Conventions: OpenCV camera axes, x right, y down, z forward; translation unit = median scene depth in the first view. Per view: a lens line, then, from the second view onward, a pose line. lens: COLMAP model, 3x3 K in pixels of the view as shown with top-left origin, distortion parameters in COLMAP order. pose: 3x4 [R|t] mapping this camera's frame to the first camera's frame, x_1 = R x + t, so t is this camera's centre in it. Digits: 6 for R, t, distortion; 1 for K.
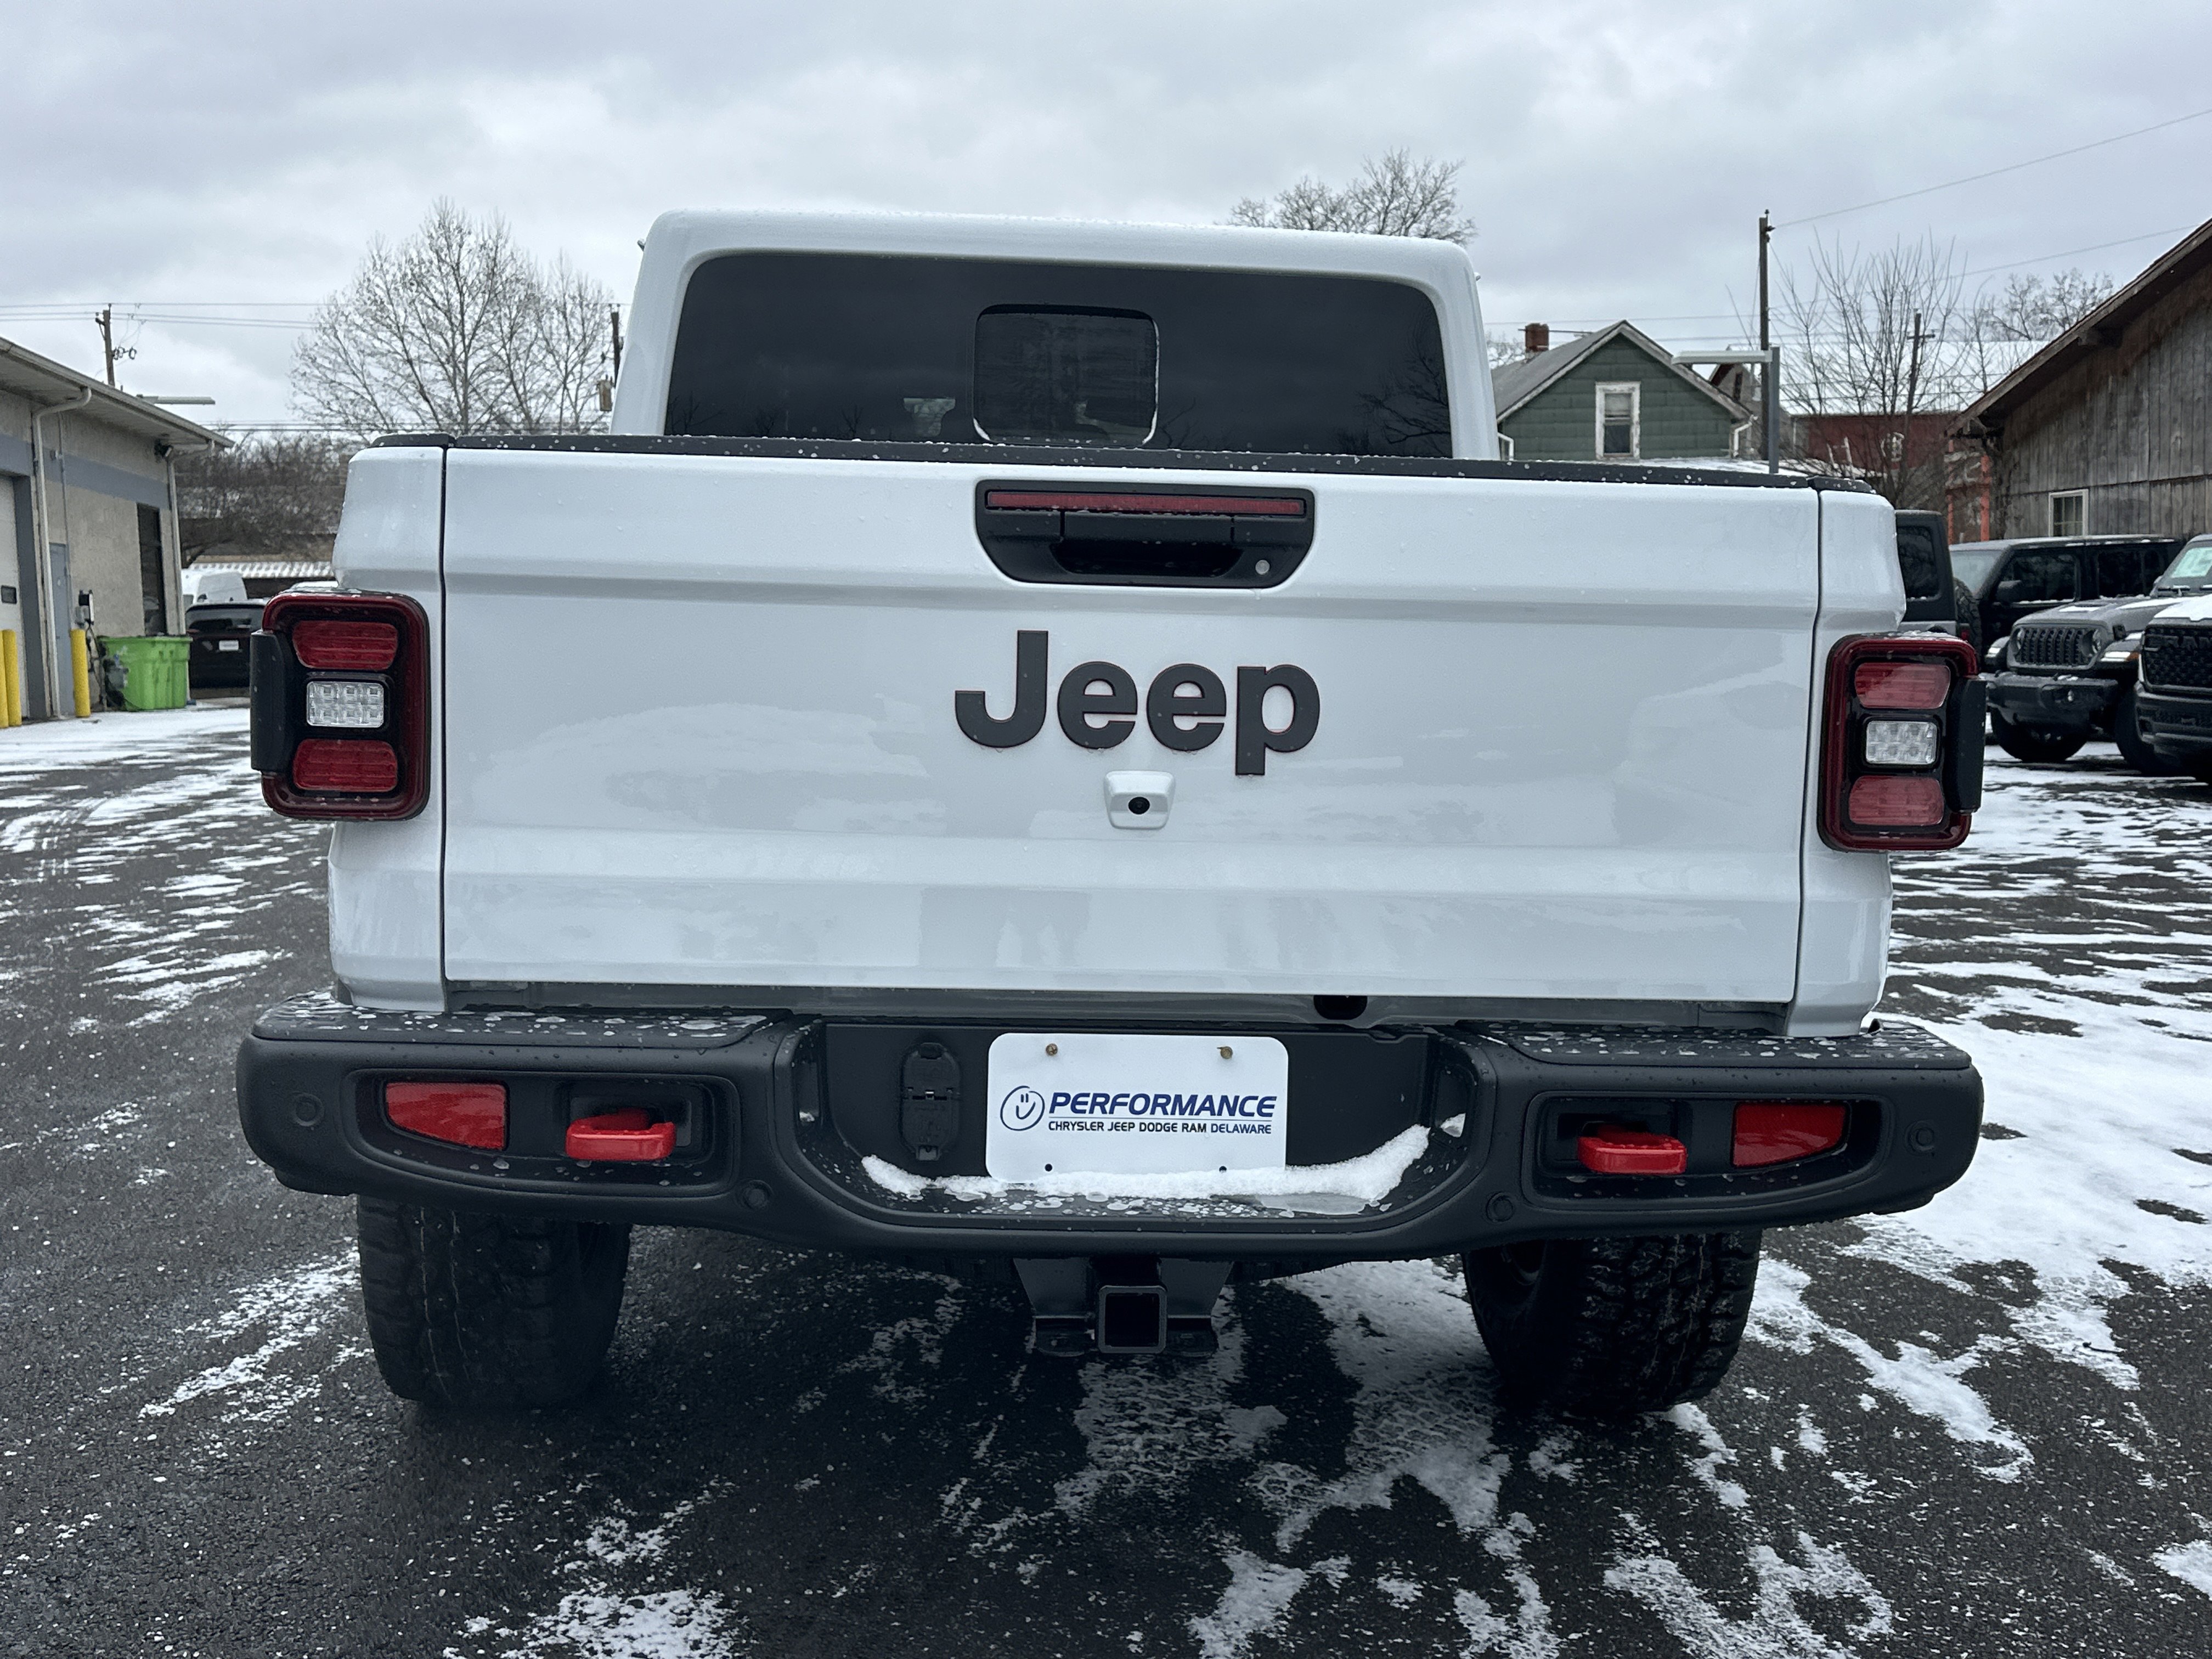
lens RADIAL K [[2242.1, 0, 1098.4], [0, 2242.1, 820.4], [0, 0, 1]] dist [0.201650, -0.439718]
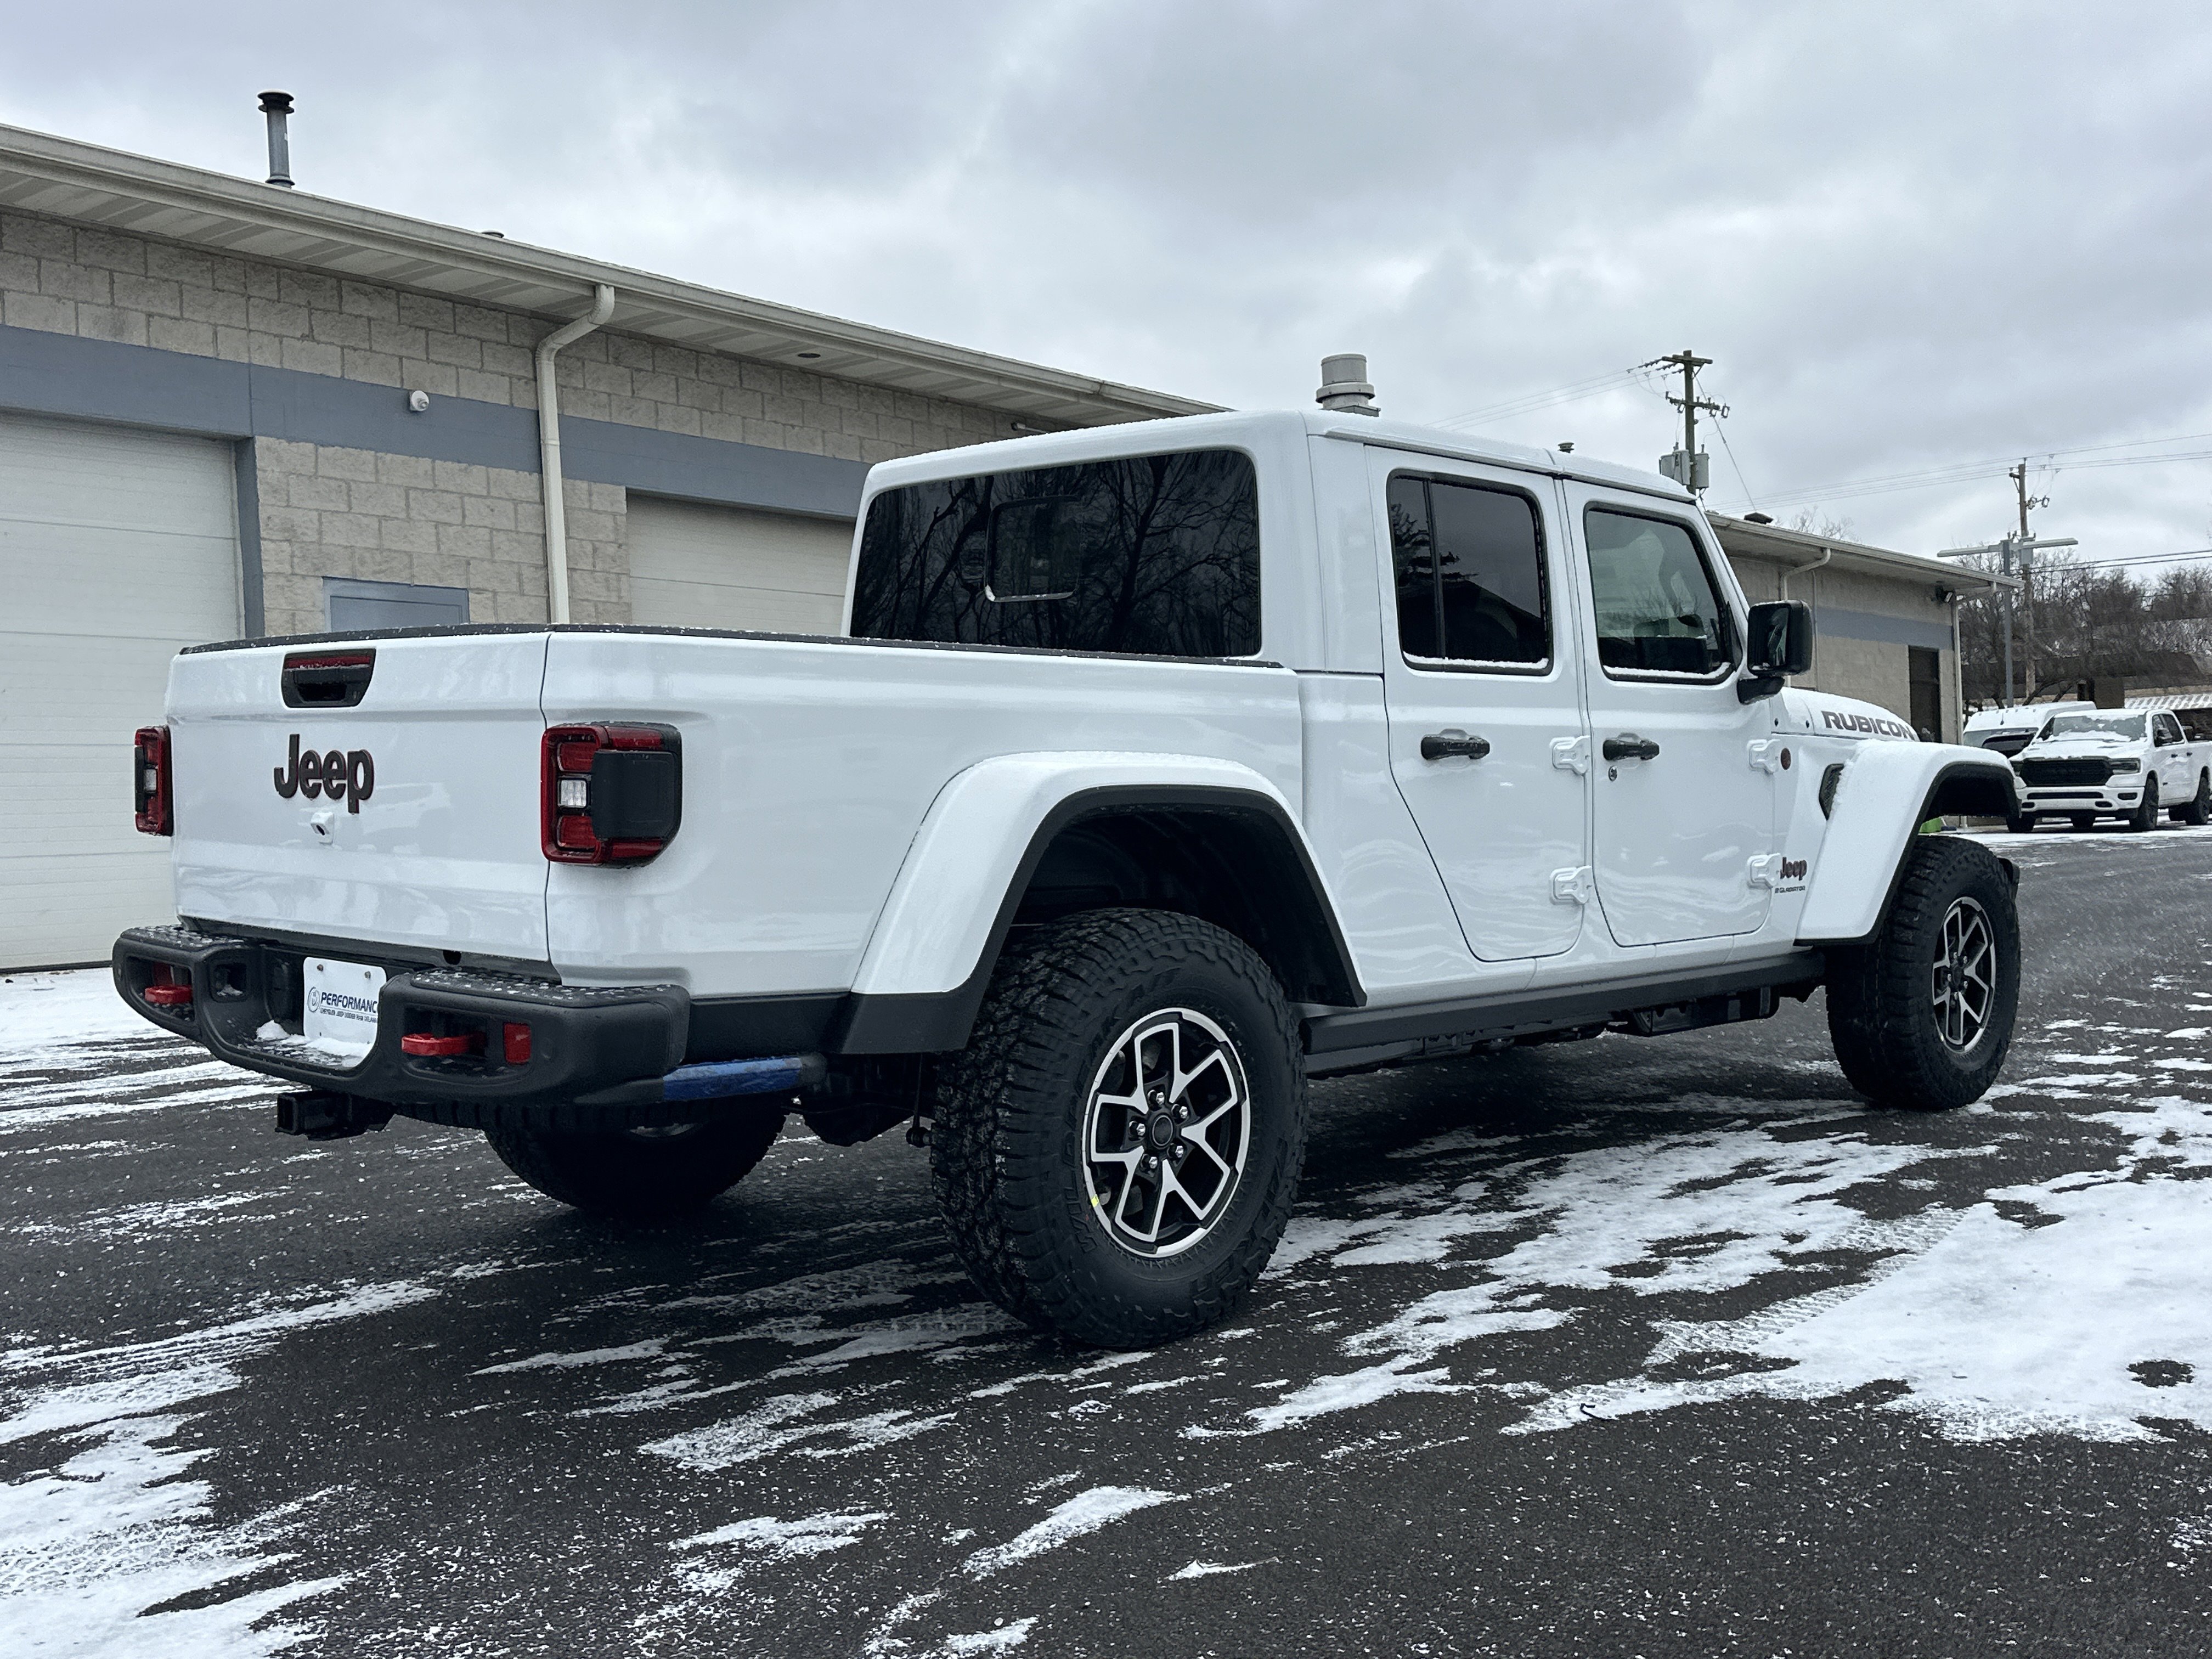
lens RADIAL K [[2152.8, 0, 1098.6], [0, 2152.8, 836.2], [0, 0, 1]] dist [0.189863, -0.379324]
pose [[0.662943, 0.005594, -0.748649, 1.687736], [-0.043294, 0.998585, -0.030875, 0.024570], [0.747417, 0.052881, 0.662247, 0.299514]]
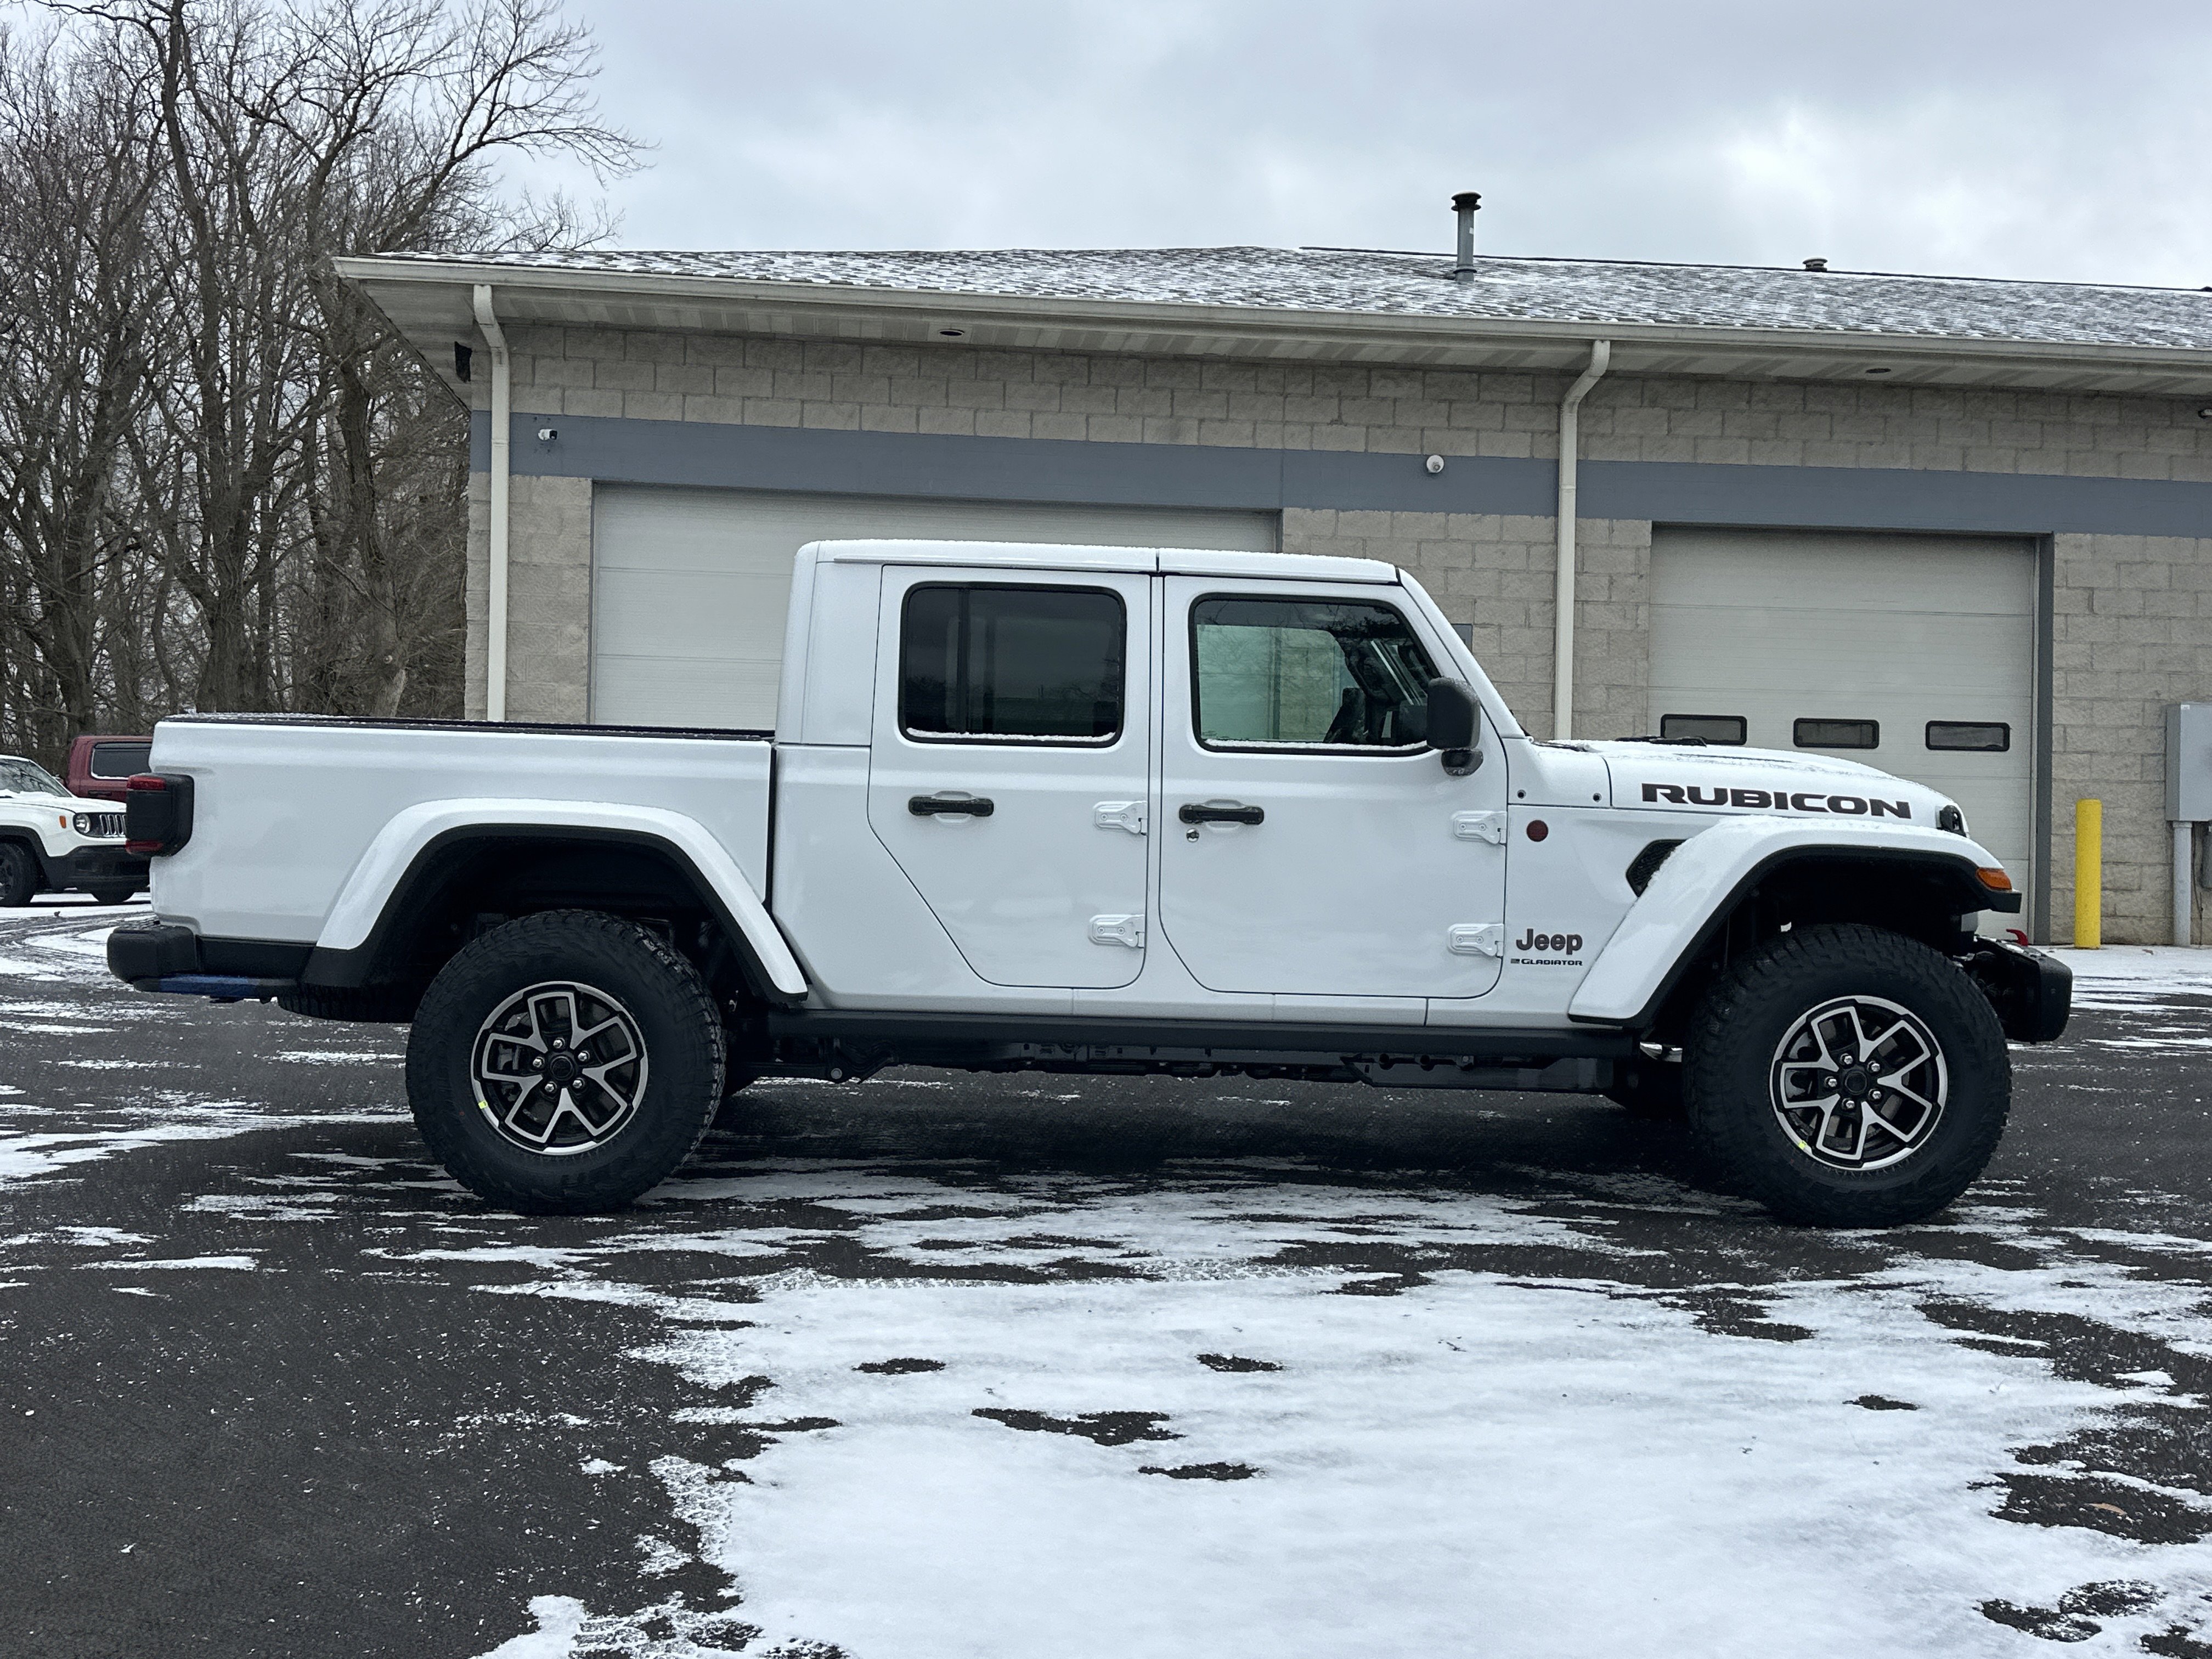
lens RADIAL K [[2156.6, 0, 1095.5], [0, 2156.6, 802.4], [0, 0, 1]] dist [0.228070, -0.505783]
pose [[-0.059362, 0.010185, -0.998185, 2.926296], [-0.104005, 0.994443, 0.016332, -0.209087], [0.992804, 0.104786, -0.057973, 2.293046]]
